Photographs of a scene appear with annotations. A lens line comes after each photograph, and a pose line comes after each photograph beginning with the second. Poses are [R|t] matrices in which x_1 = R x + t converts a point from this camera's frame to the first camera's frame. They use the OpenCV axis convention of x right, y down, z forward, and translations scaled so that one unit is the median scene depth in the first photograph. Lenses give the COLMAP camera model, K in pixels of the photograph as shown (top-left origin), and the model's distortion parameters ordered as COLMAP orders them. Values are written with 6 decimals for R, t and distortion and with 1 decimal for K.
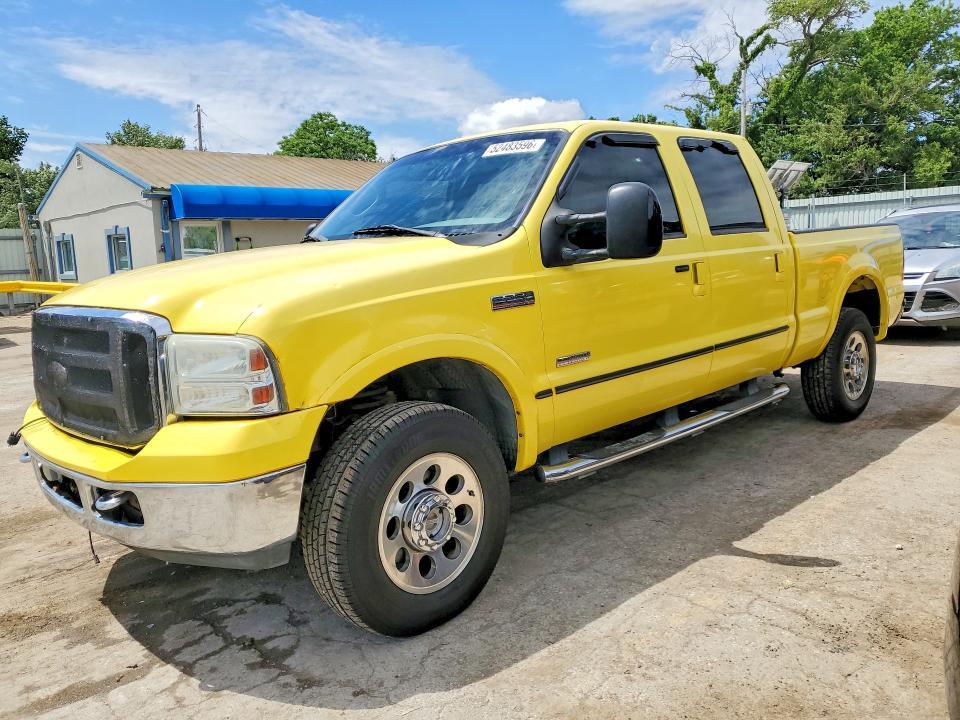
lens RADIAL K [[774.8, 0, 479.2], [0, 774.8, 343.2], [0, 0, 1]] dist [0.007704, 0.012638]
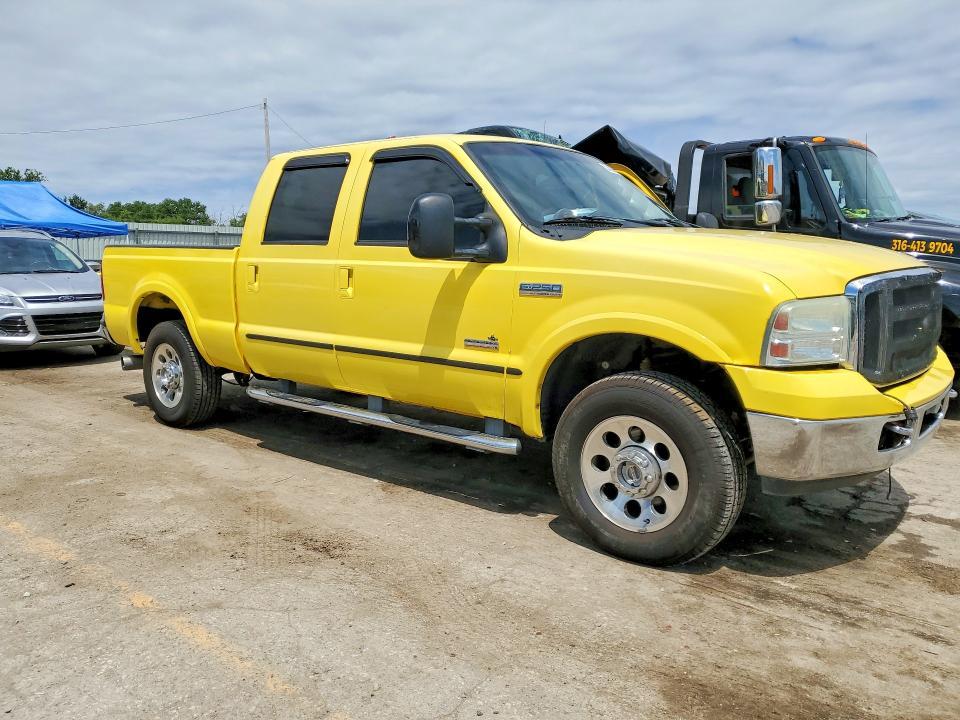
lens RADIAL K [[774.8, 0, 479.2], [0, 774.8, 343.2], [0, 0, 1]] dist [0.007704, 0.012638]
pose [[-0.124231, -0.056054, 0.990669, -0.210655], [0.142207, 0.987091, 0.073685, -0.014599], [-0.982010, 0.150034, -0.114656, 0.232595]]
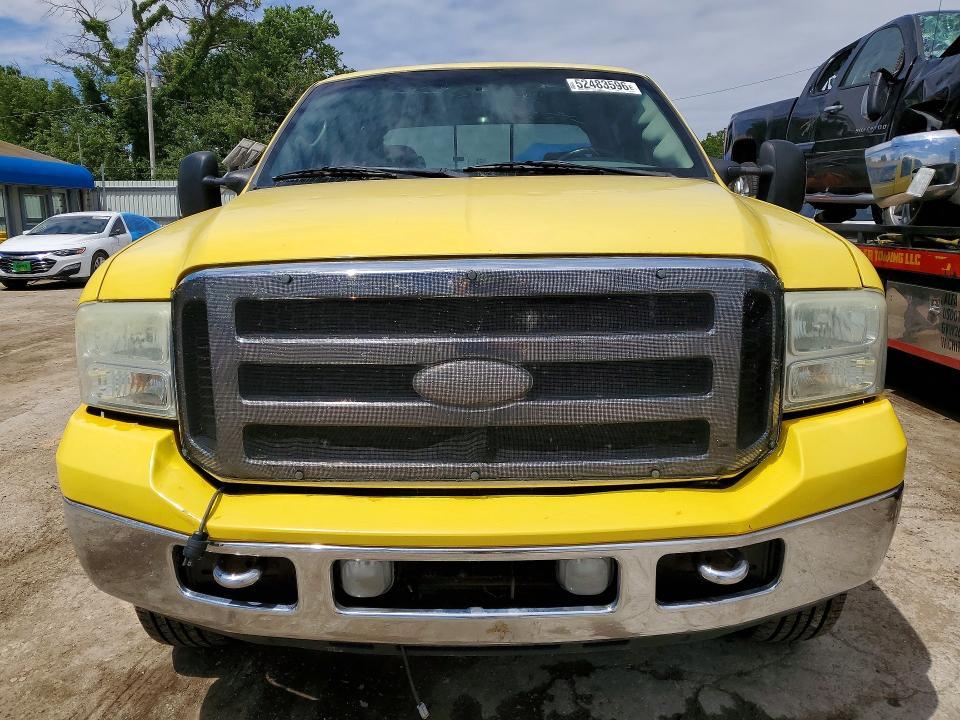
lens RADIAL K [[769.2, 0, 447.4], [0, 769.2, 359.6], [0, 0, 1]] dist [0.004660, 0.013658]
pose [[0.690408, -0.086100, 0.718278, -0.120066], [0.055730, 0.996272, 0.065856, -0.001677], [-0.721270, -0.005438, 0.692632, 0.084123]]
